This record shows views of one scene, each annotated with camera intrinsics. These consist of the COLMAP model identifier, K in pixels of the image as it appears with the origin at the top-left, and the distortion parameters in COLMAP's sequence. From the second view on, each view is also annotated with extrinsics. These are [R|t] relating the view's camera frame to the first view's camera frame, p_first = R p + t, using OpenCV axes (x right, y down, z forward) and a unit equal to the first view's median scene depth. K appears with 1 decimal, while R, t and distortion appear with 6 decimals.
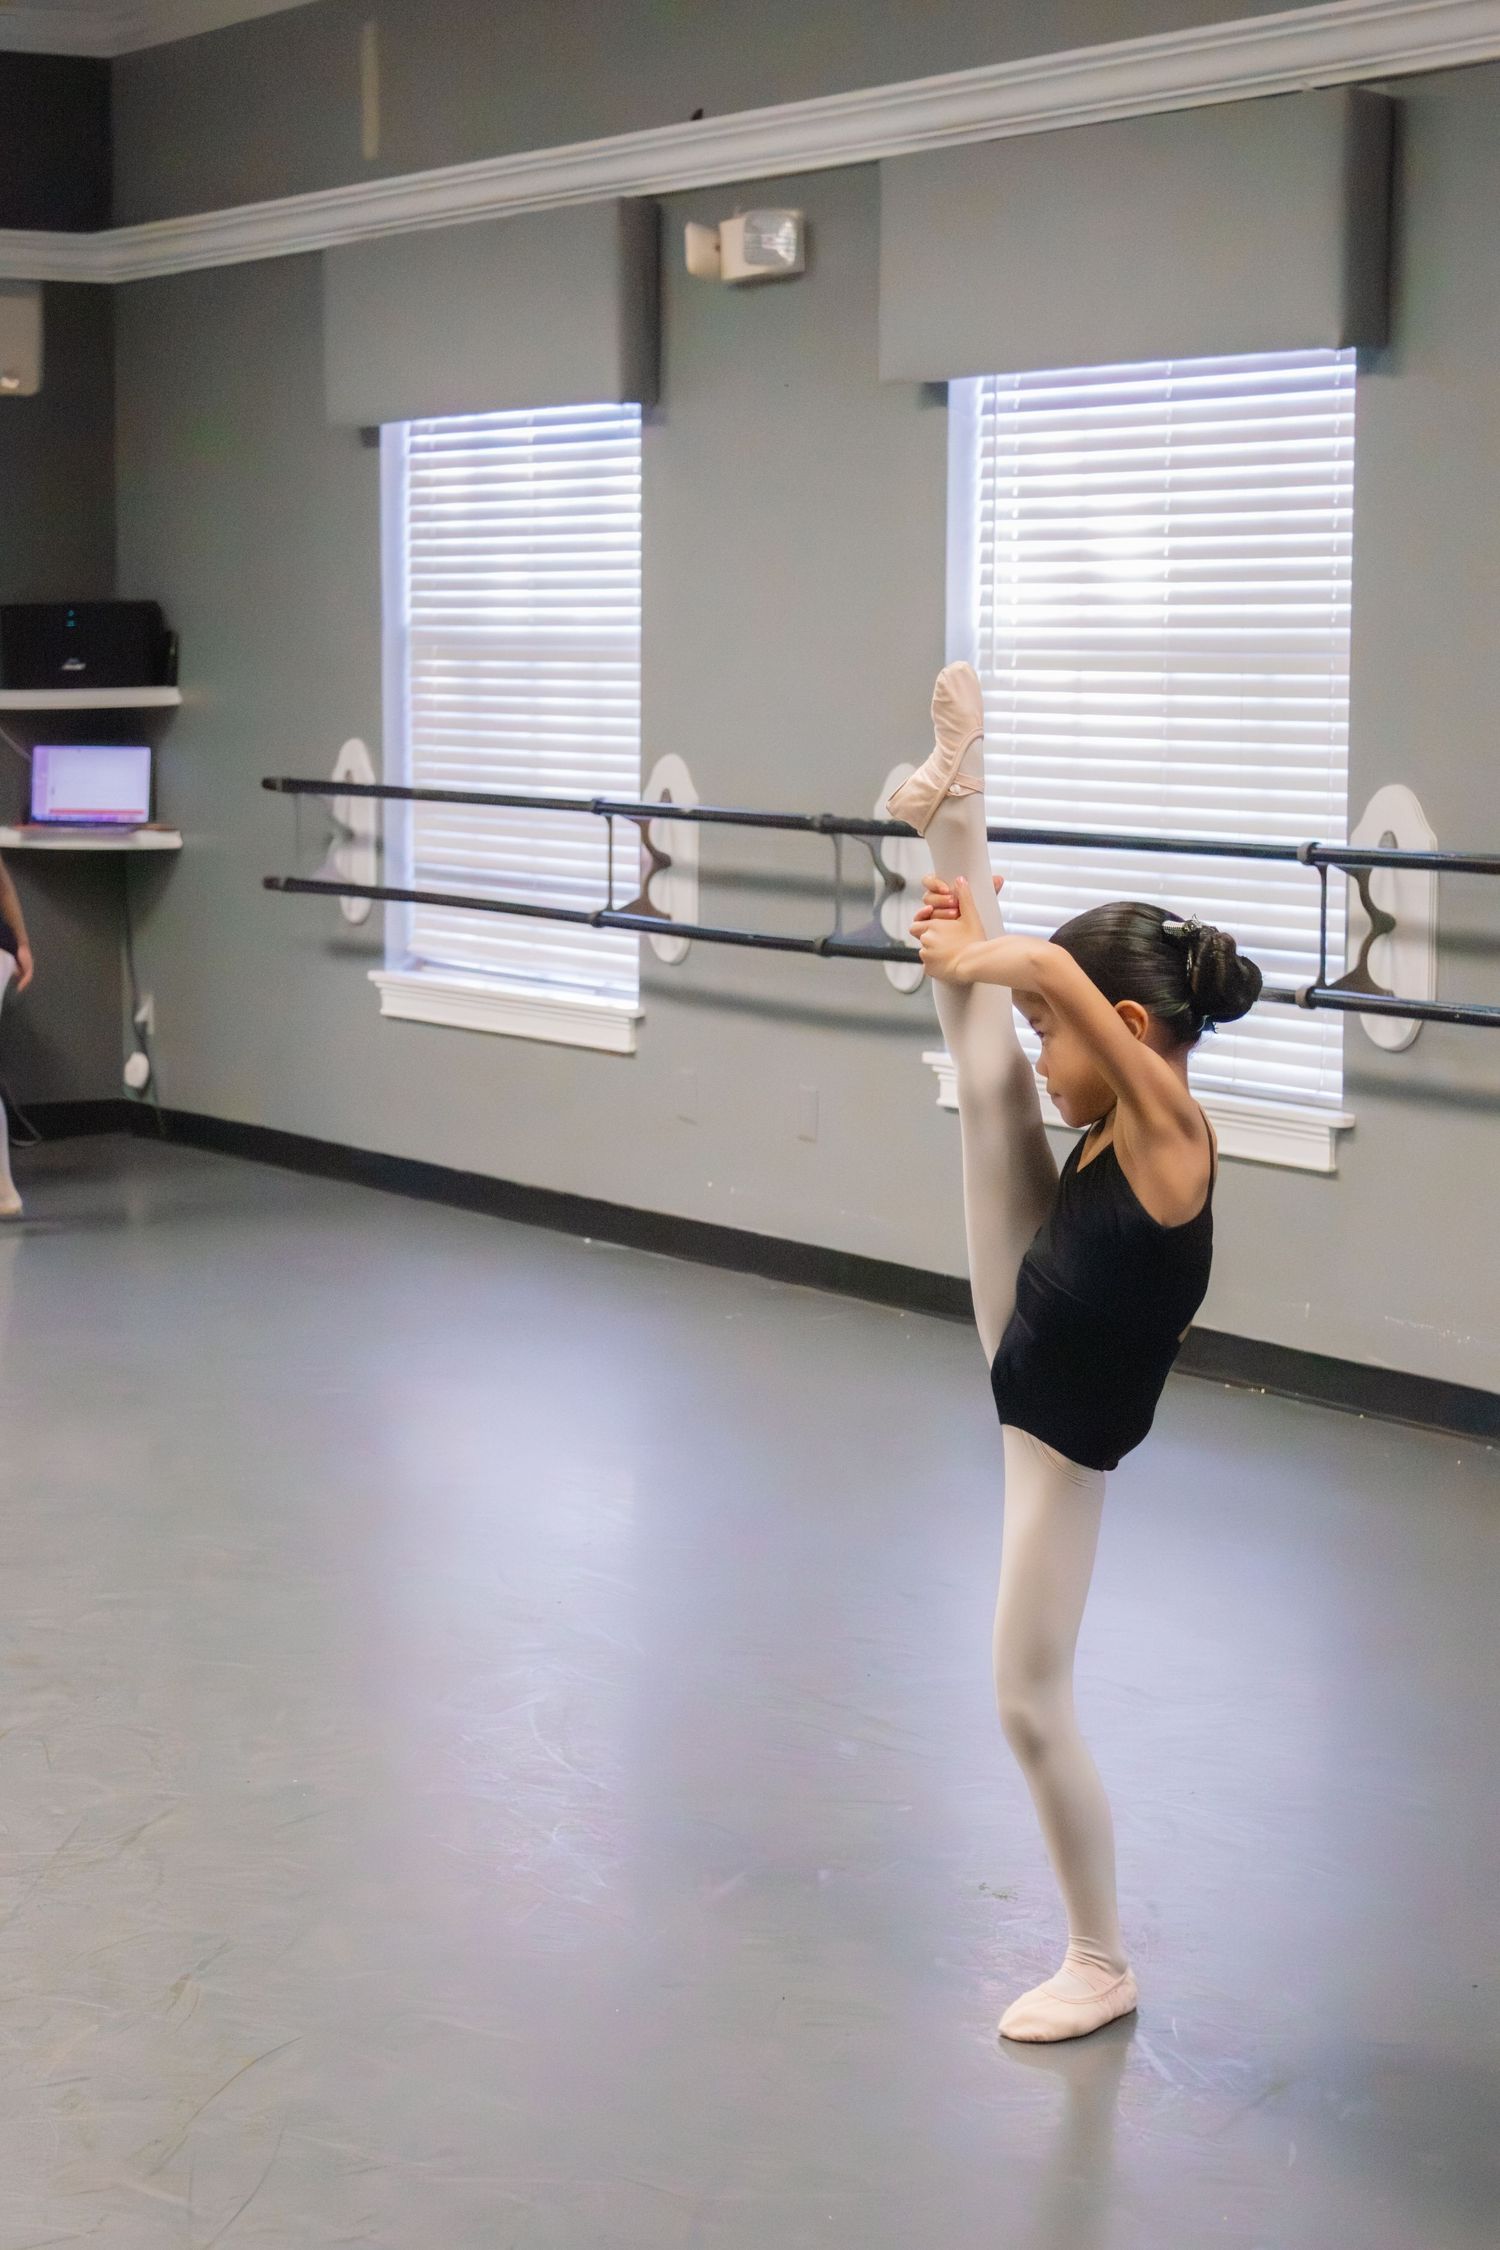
lens RADIAL K [[4563.8, 0, 784.5], [0, 4563.8, 1138.1], [0, 0, 1]] dist [0.042588, 0.000000]
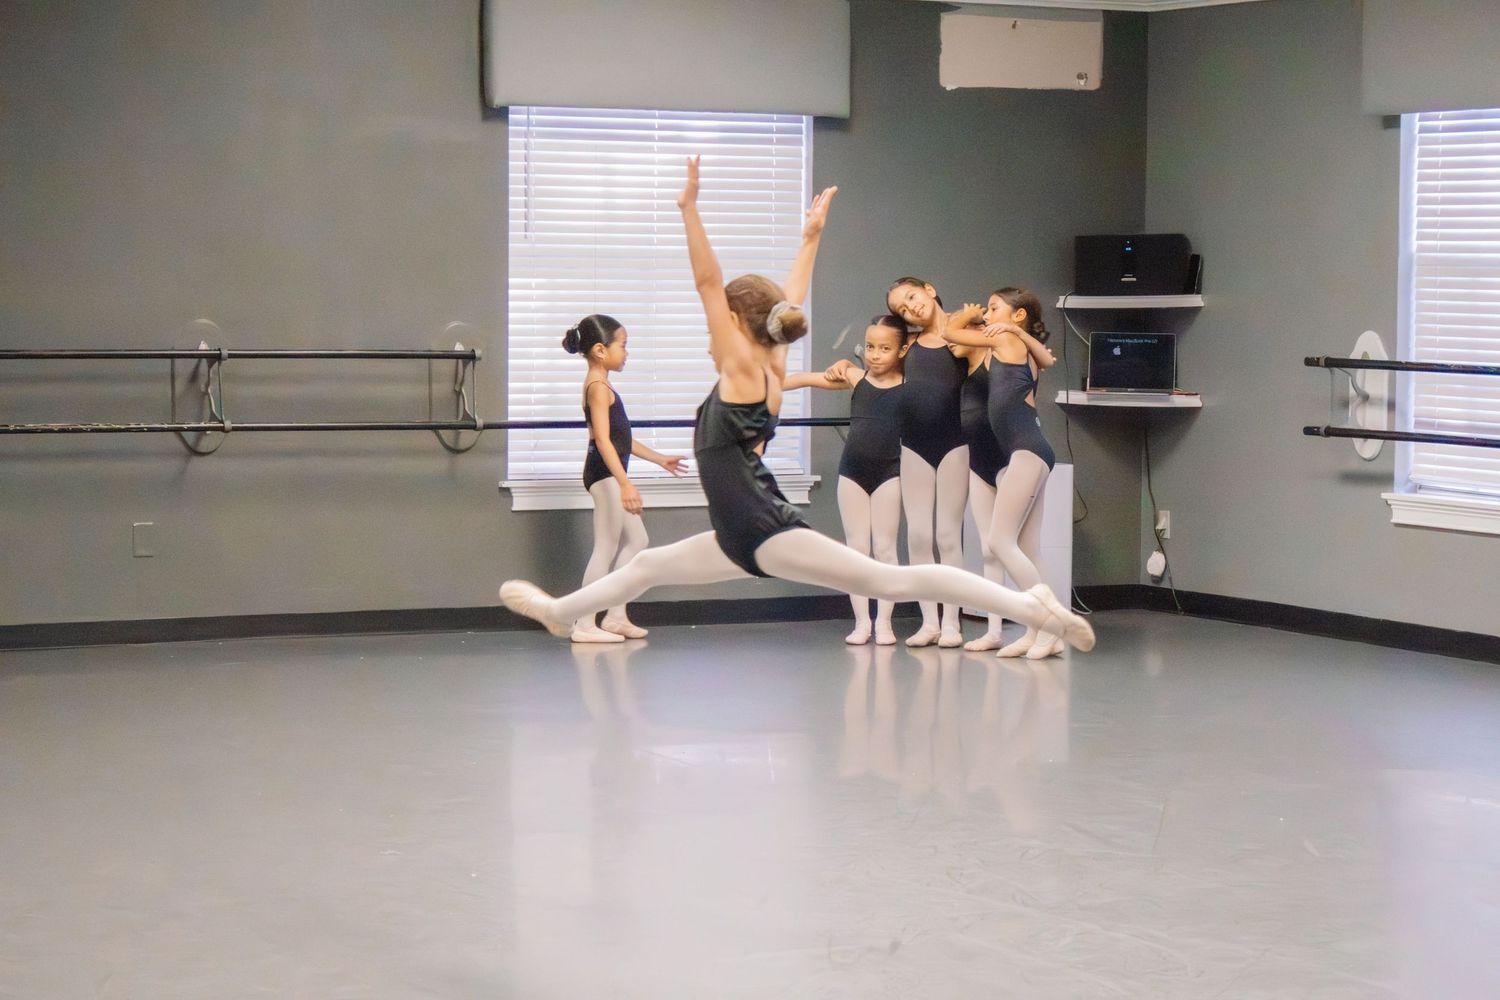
lens RADIAL K [[3830.9, 0, 773.1], [0, 3830.9, 489.0], [0, 0, 1]] dist [0.165061, 0.000000]
pose [[0.998626, 0.014710, -0.050306, -0.221799], [-0.017372, 0.998450, -0.052879, 0.030229], [0.049450, 0.053680, 0.997333, -0.217757]]
